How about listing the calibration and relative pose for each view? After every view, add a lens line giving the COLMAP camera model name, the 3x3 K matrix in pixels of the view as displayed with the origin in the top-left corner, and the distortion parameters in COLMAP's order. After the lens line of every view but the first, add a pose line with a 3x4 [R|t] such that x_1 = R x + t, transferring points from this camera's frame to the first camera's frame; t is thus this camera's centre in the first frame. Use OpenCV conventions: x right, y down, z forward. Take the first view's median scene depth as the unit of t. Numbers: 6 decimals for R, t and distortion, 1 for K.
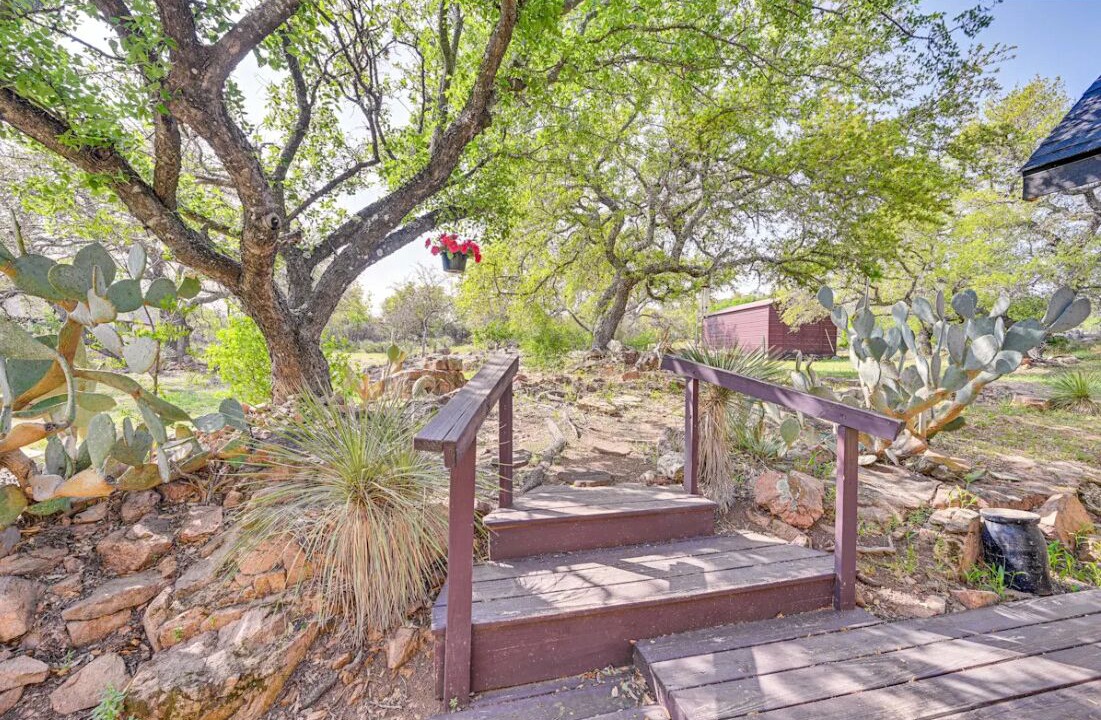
lens RADIAL K [[441.0, 0, 550.8], [0, 441.0, 361.9], [0, 0, 1]] dist [0.001981, 0.000433]
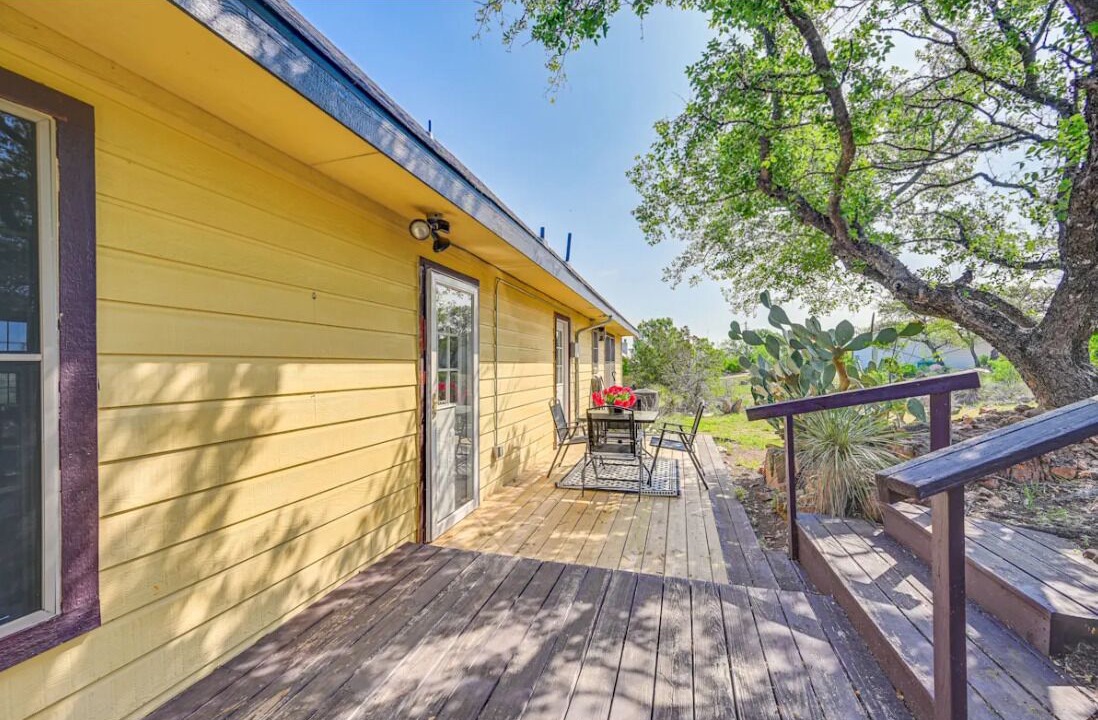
lens RADIAL K [[439.8, 0, 548.5], [0, 439.8, 364.6], [0, 0, 1]] dist [0.001981, 0.000433]
pose [[-0.520997, -0.008772, -0.853514, 1.599111], [-0.000900, 0.999952, -0.009727, -0.026494], [0.853558, -0.004300, -0.520980, 0.895884]]
